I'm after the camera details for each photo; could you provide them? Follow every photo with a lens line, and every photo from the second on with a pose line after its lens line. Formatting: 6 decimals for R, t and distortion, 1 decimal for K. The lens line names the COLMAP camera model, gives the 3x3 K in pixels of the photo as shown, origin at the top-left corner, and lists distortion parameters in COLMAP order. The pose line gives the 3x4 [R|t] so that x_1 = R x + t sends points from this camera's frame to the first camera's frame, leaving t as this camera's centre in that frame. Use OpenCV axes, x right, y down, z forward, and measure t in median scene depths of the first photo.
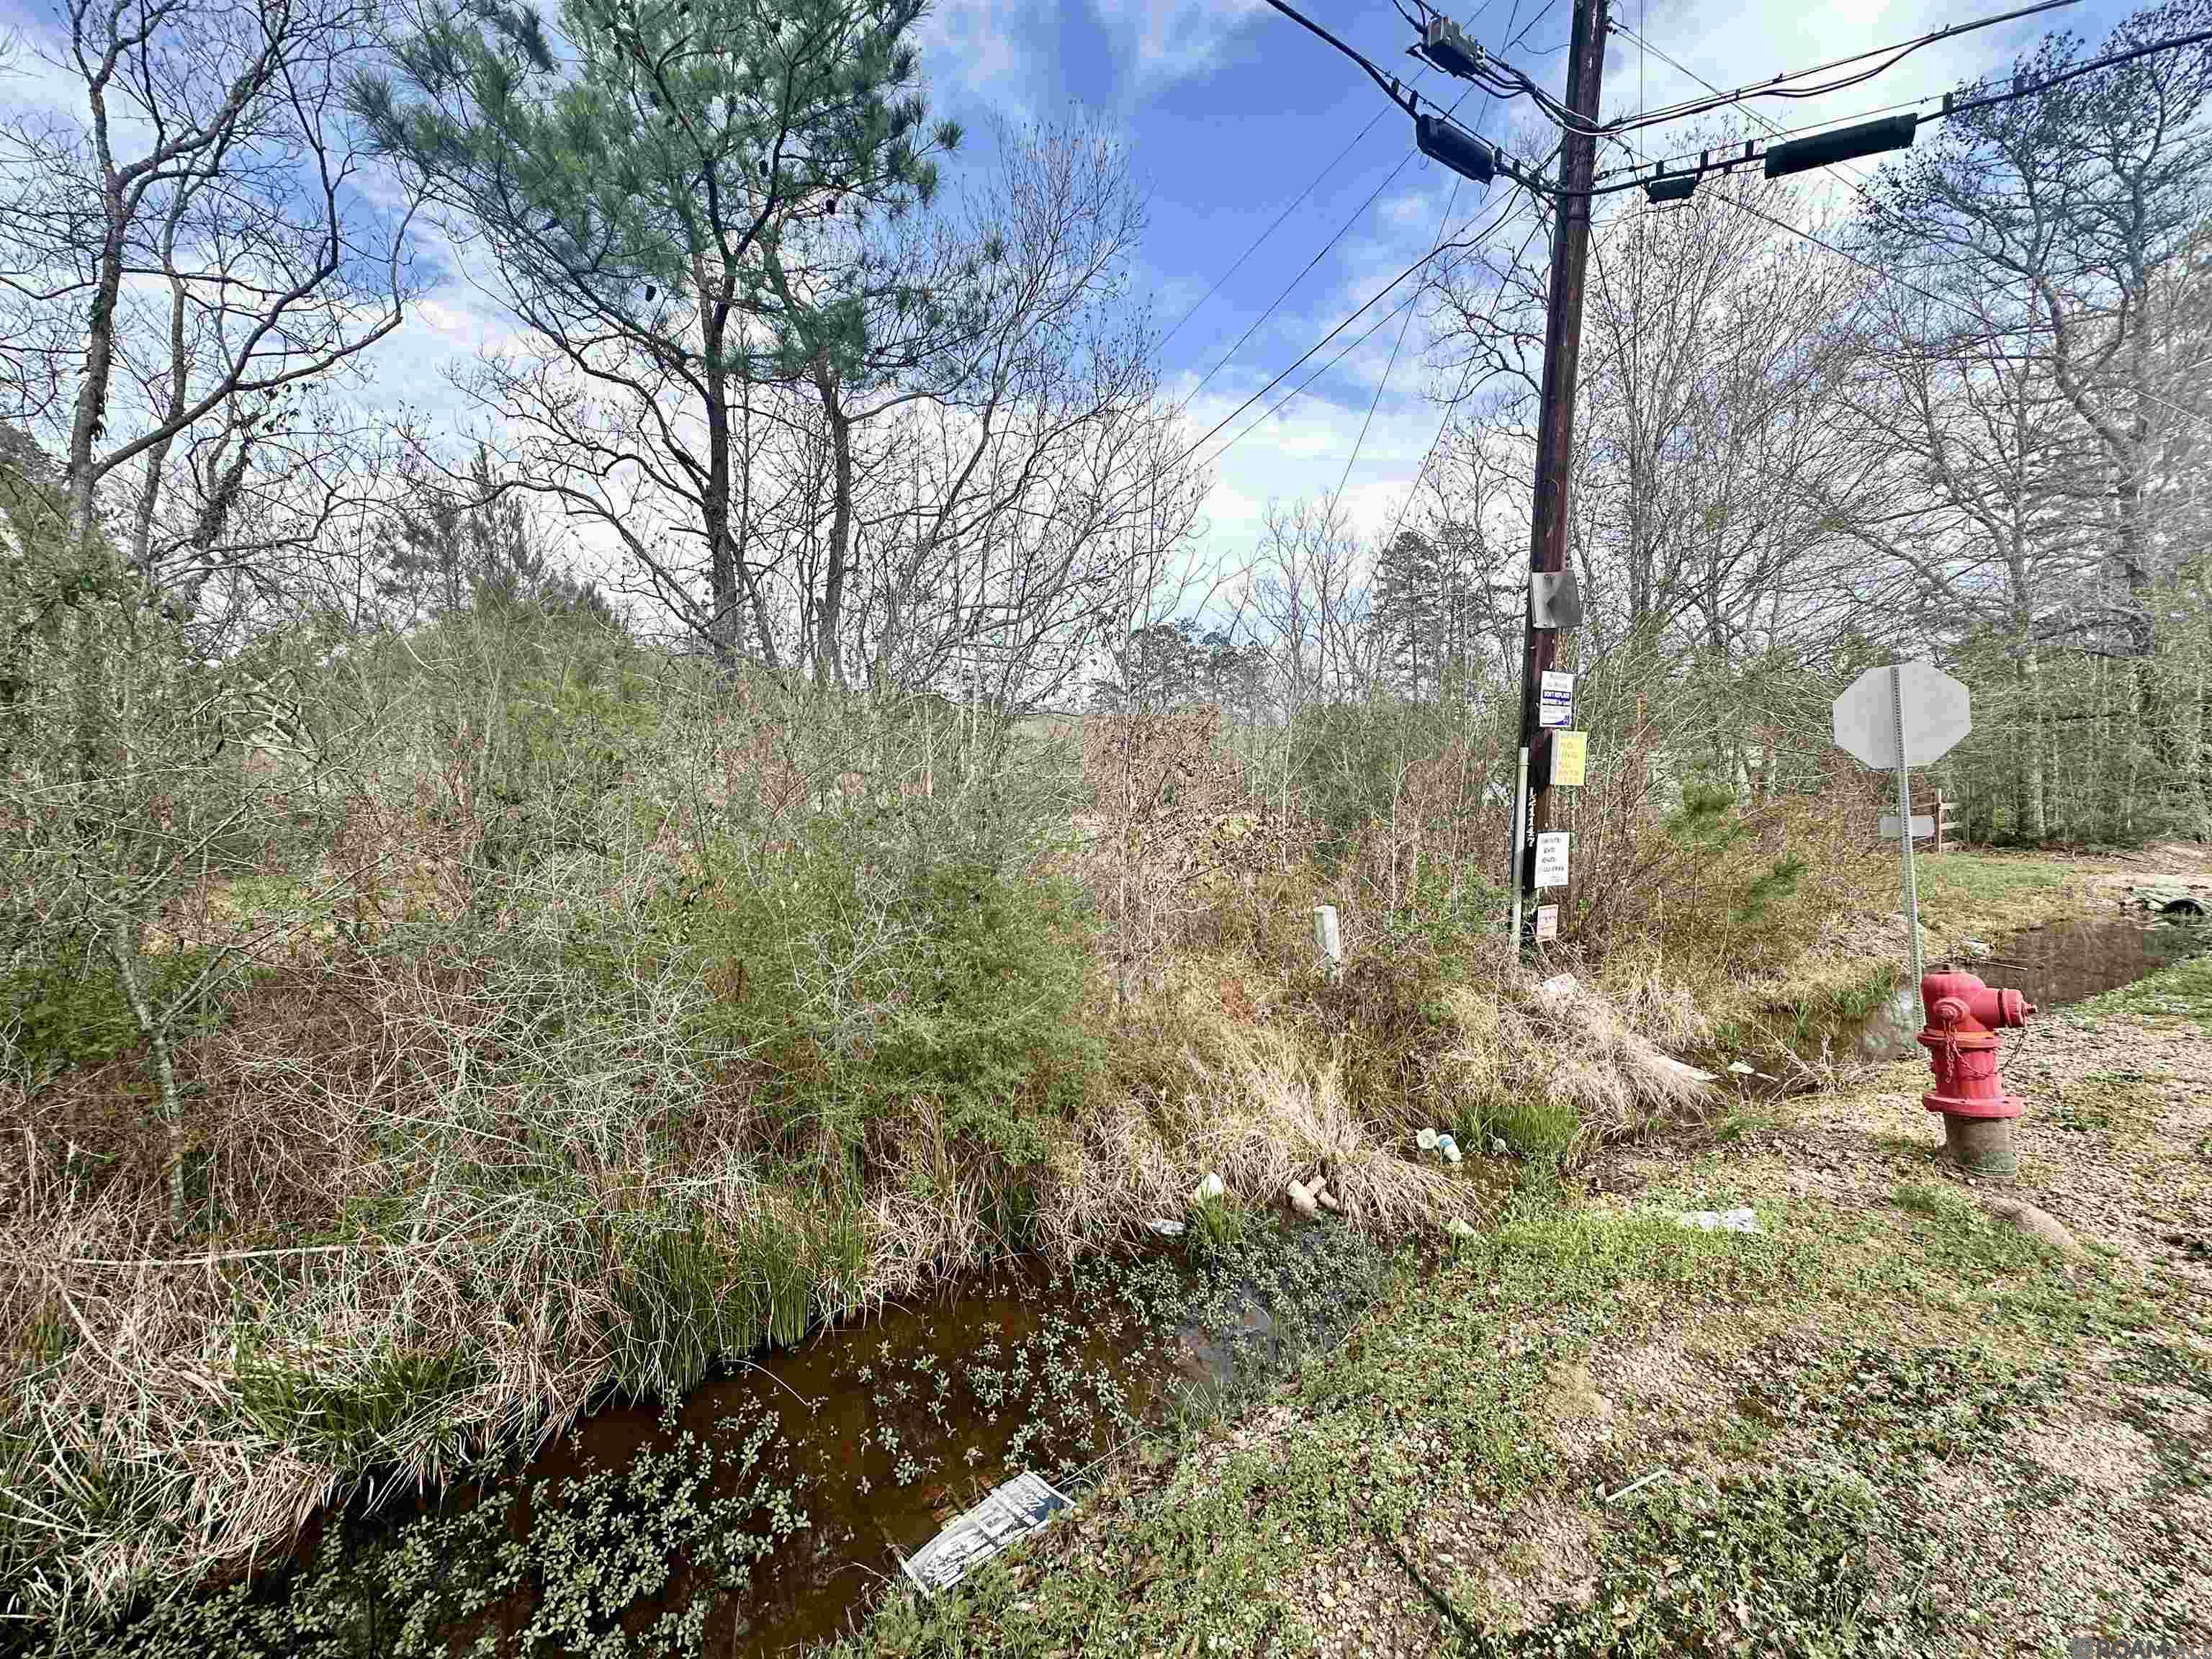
lens RADIAL K [[886.5, 0, 1104.0], [0, 886.5, 829.5], [0, 0, 1]] dist [-0.000510, 0.000126]
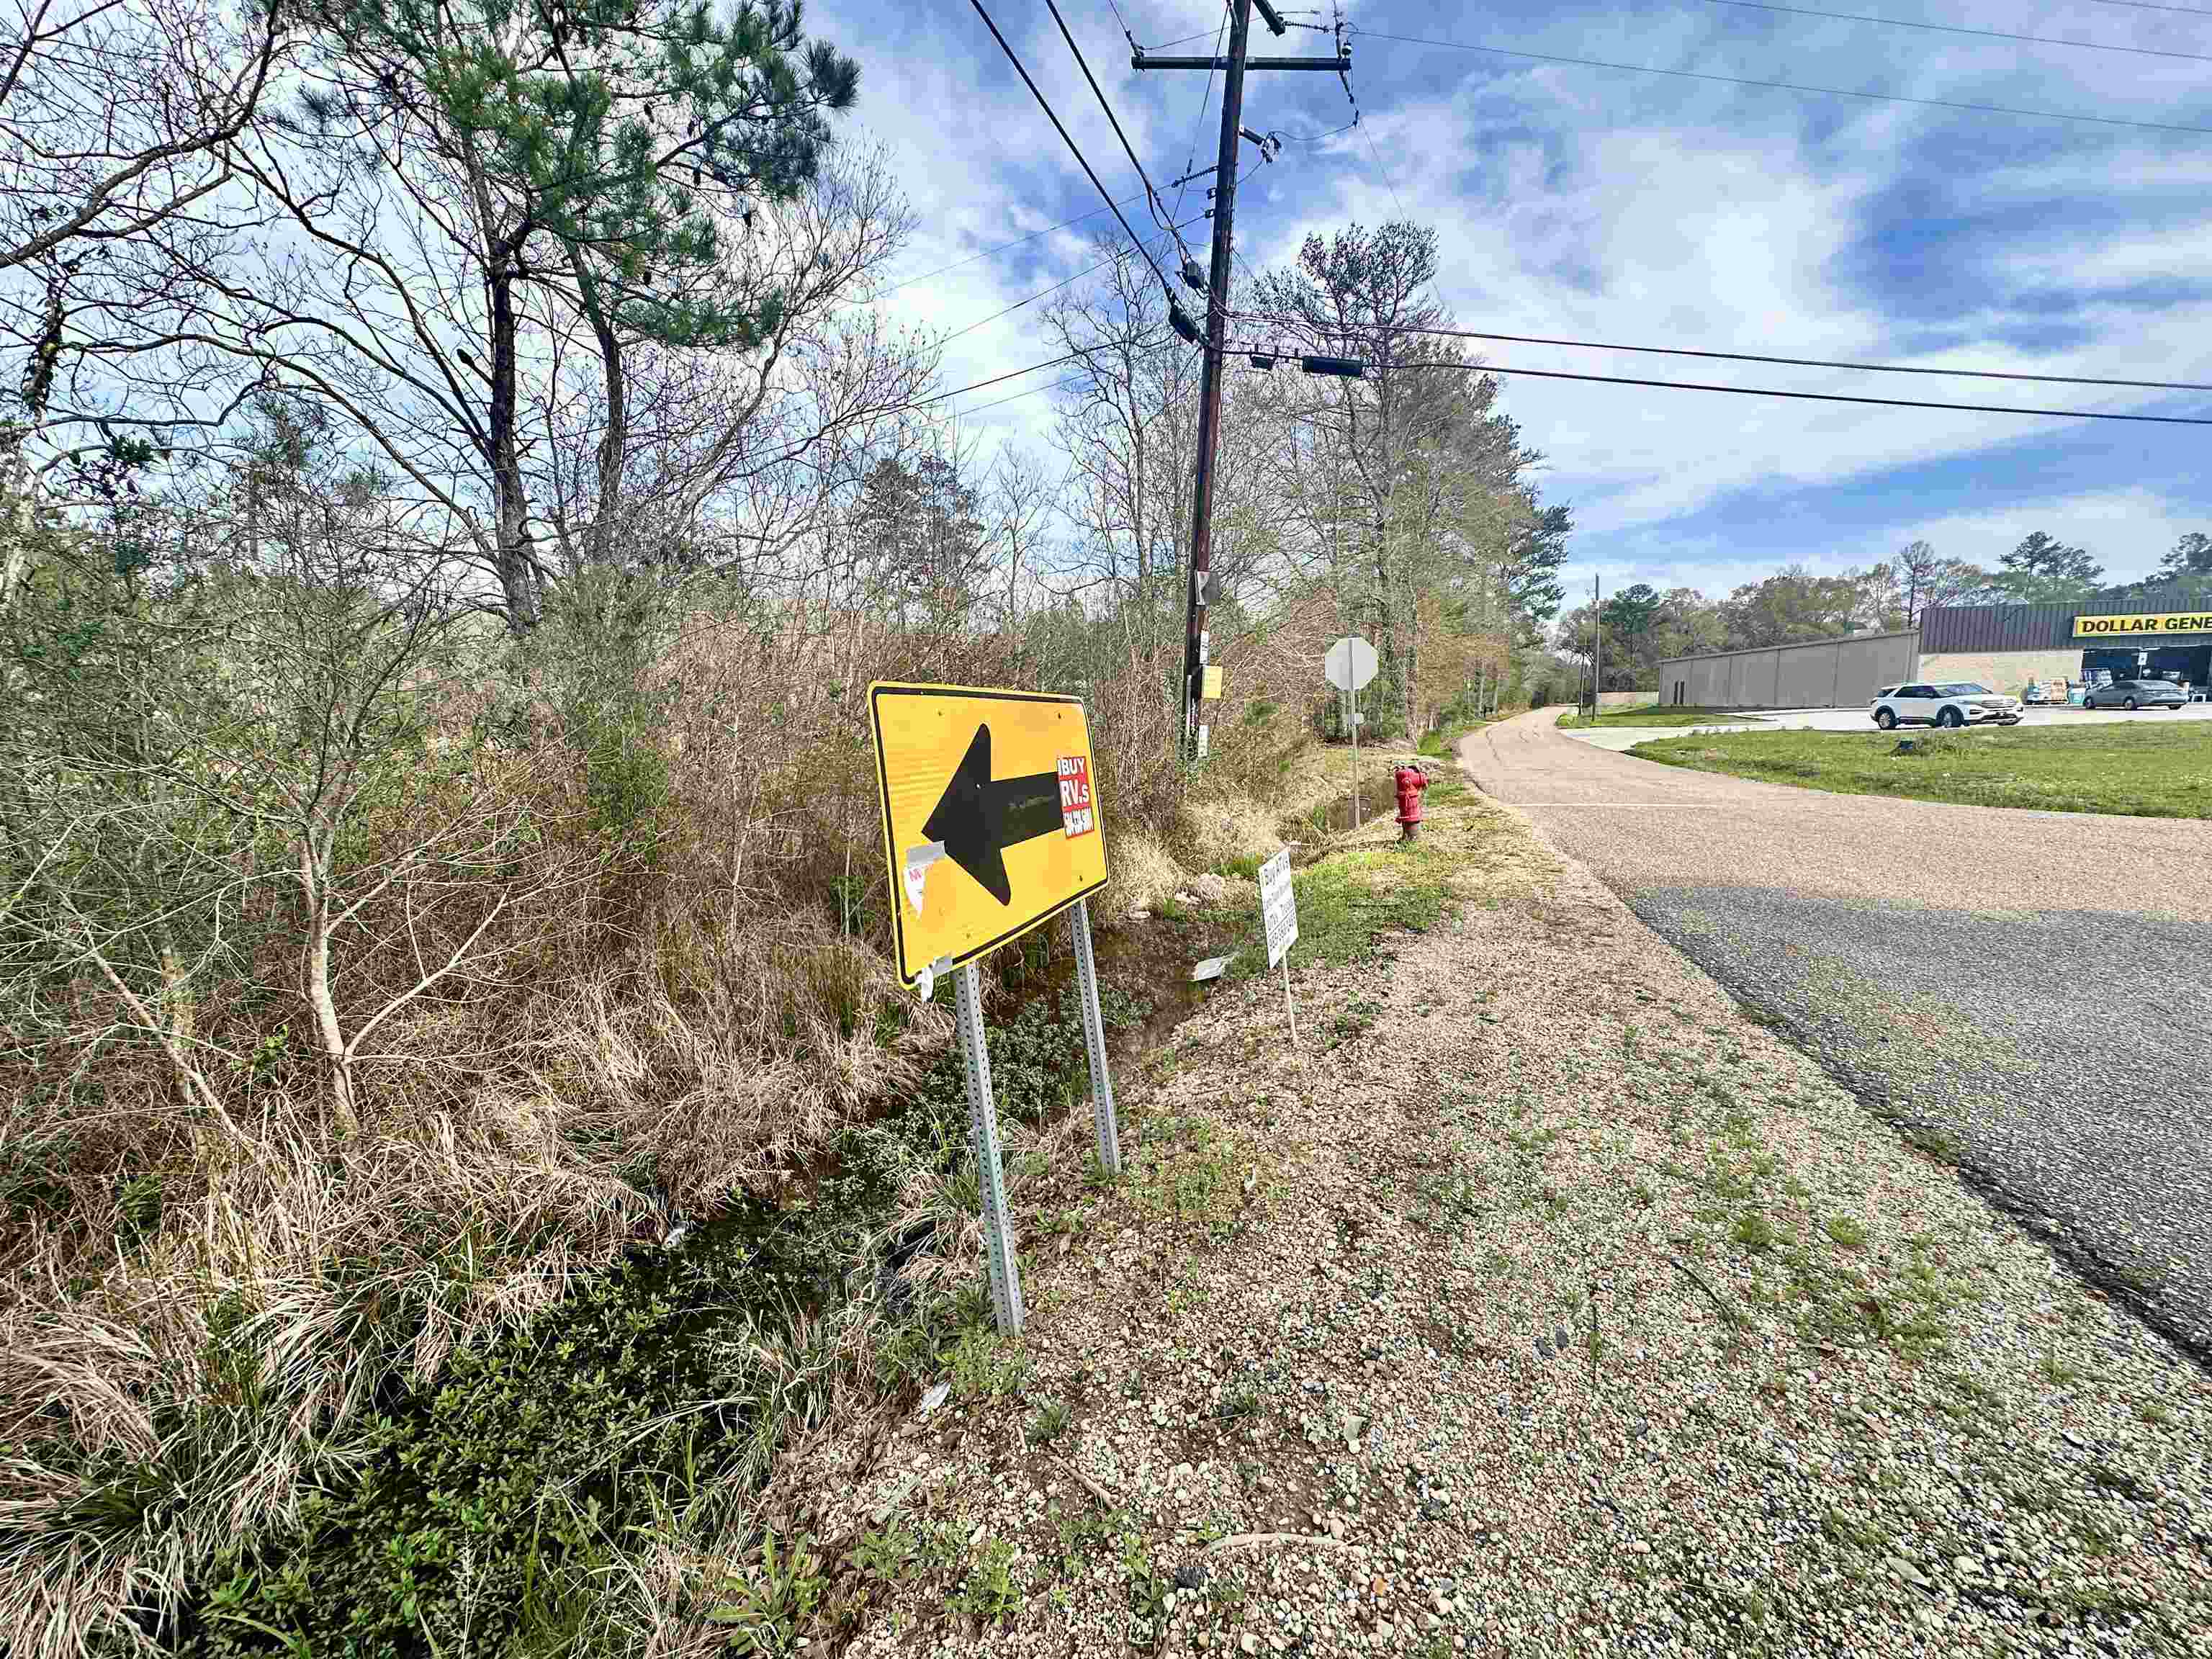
lens RADIAL K [[886.5, 0, 1108.1], [0, 886.5, 829.8], [0, 0, 1]] dist [-0.000510, 0.000126]
pose [[0.829495, -0.070925, 0.553992, -0.632168], [0.022034, 0.995288, 0.094429, 0.039837], [-0.558079, -0.066122, 0.827149, -0.347529]]
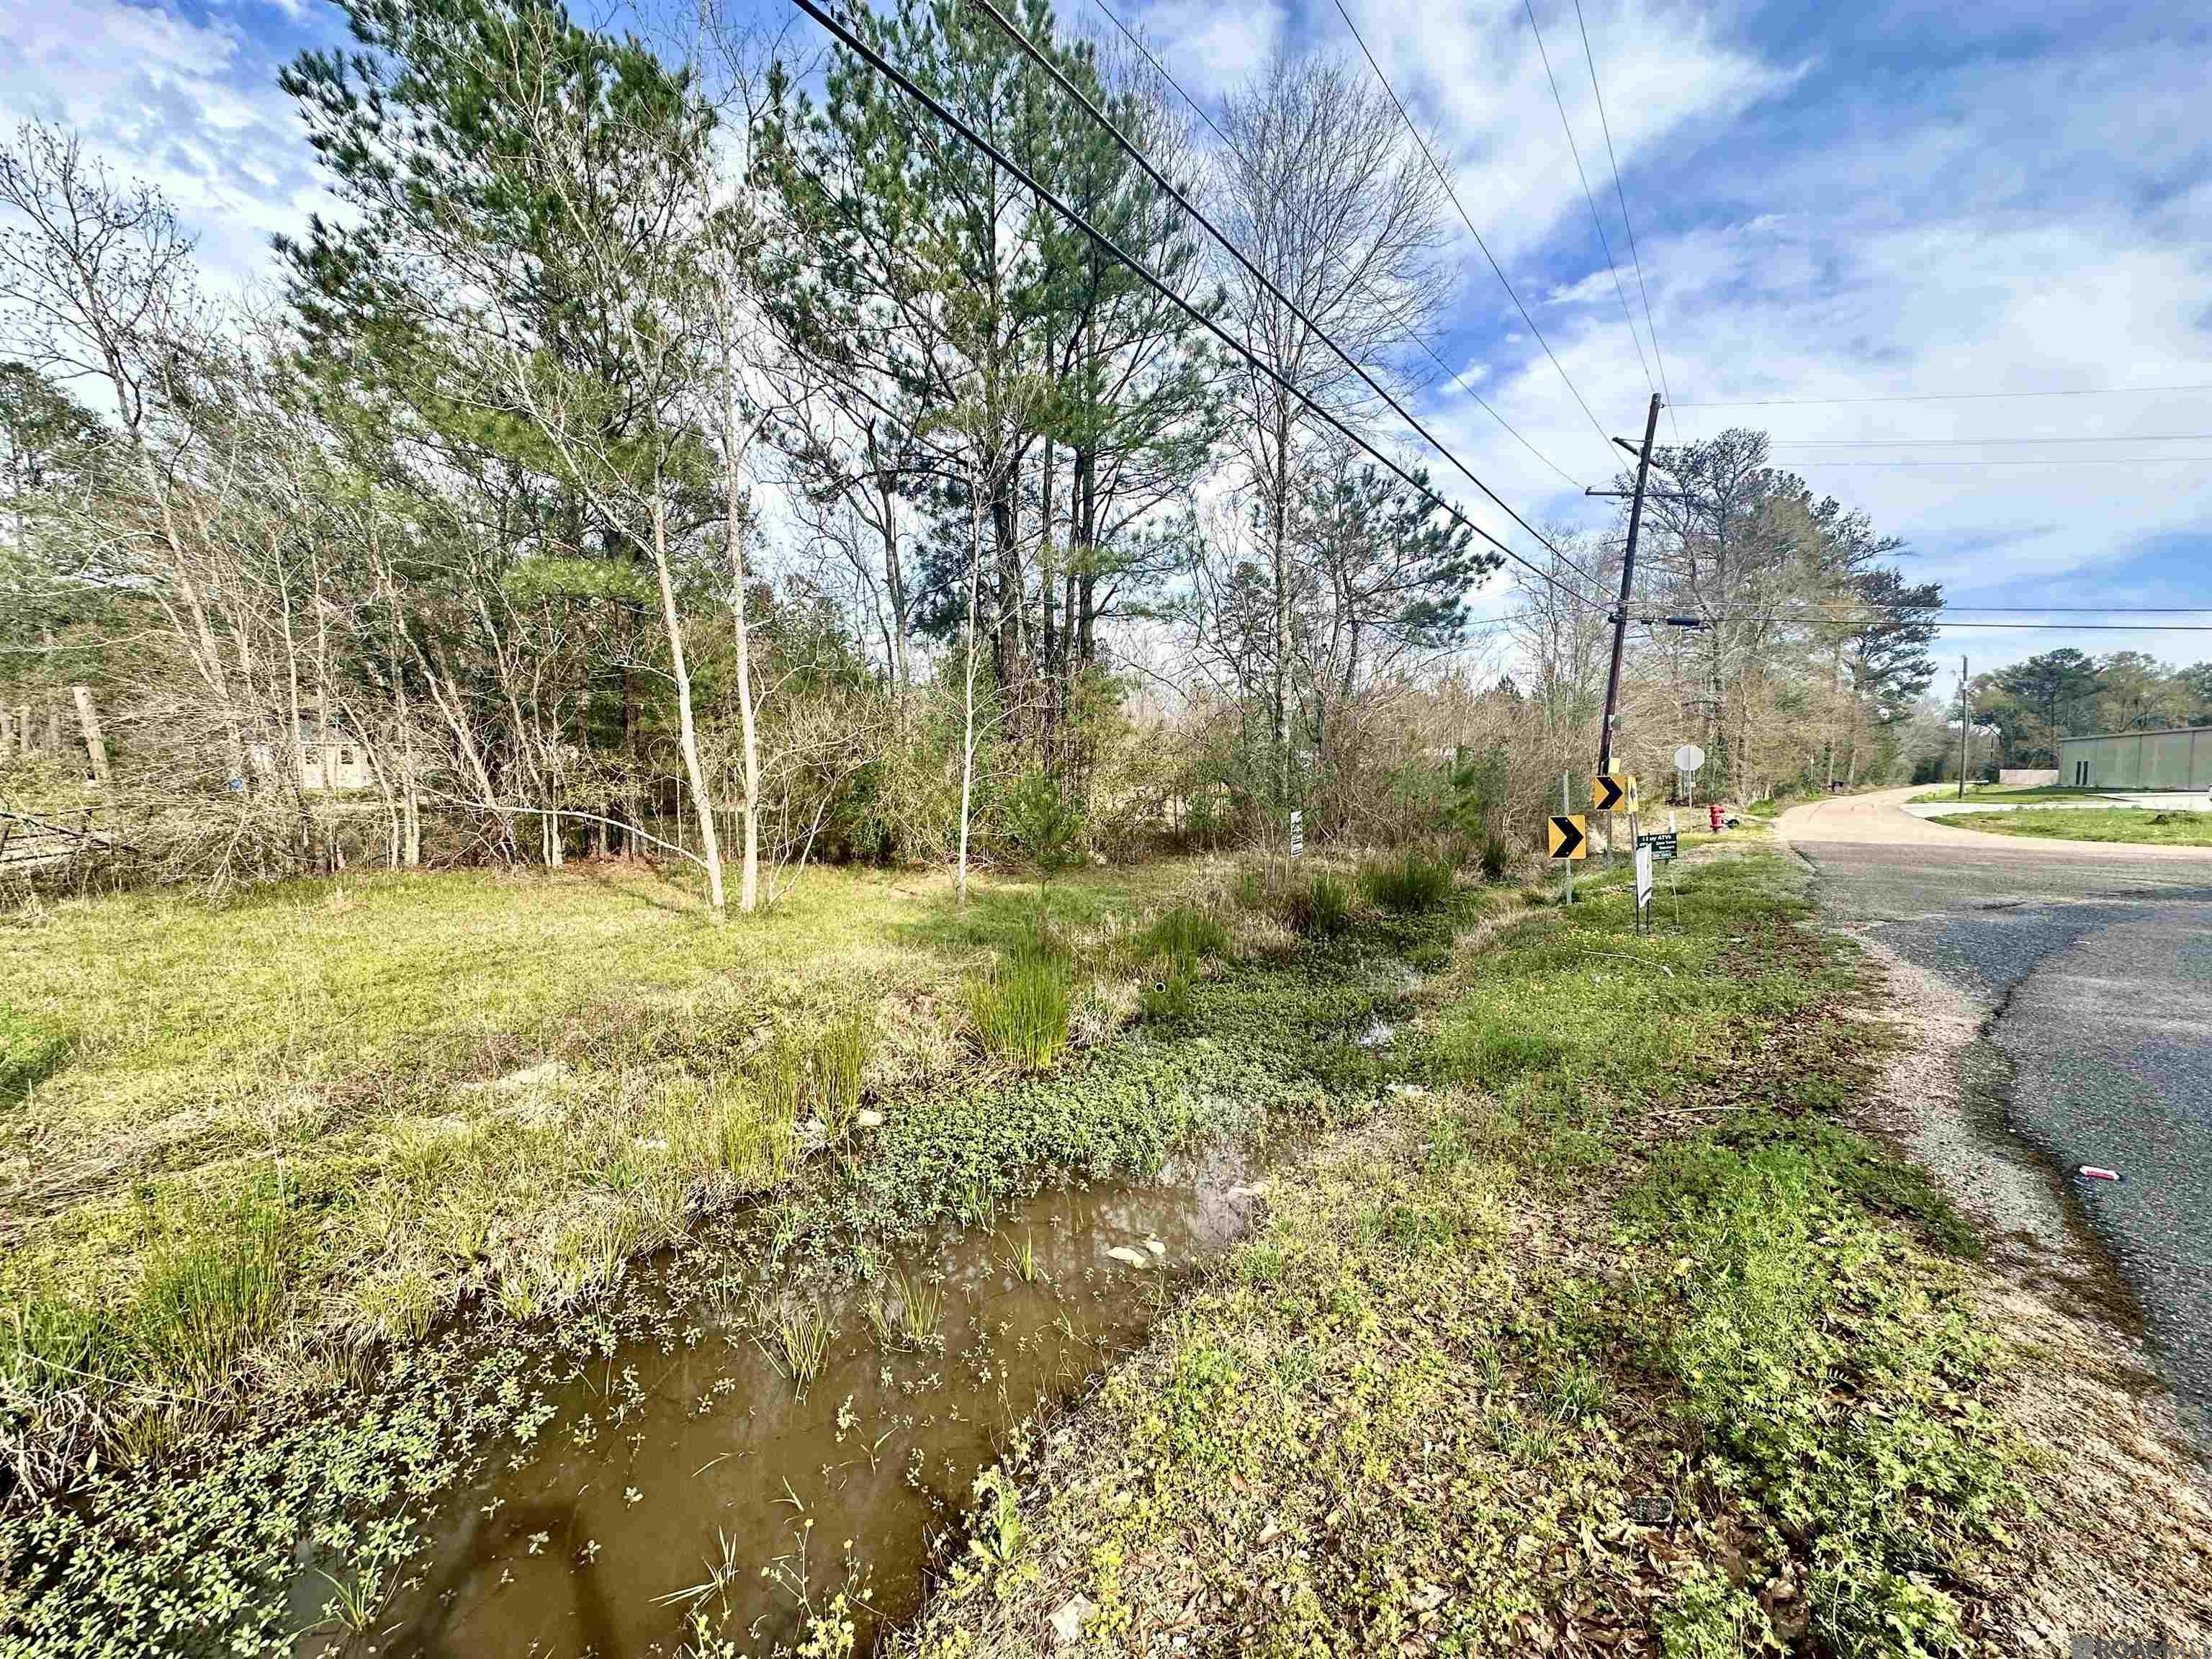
lens RADIAL K [[886.5, 0, 1106.5], [0, 886.5, 831.1], [0, 0, 1]] dist [-0.000510, 0.000126]
pose [[0.960141, 0.006650, 0.279438, -2.555071], [-0.014778, 0.999526, 0.026990, 0.124139], [-0.279126, -0.030043, 0.959784, -1.978324]]
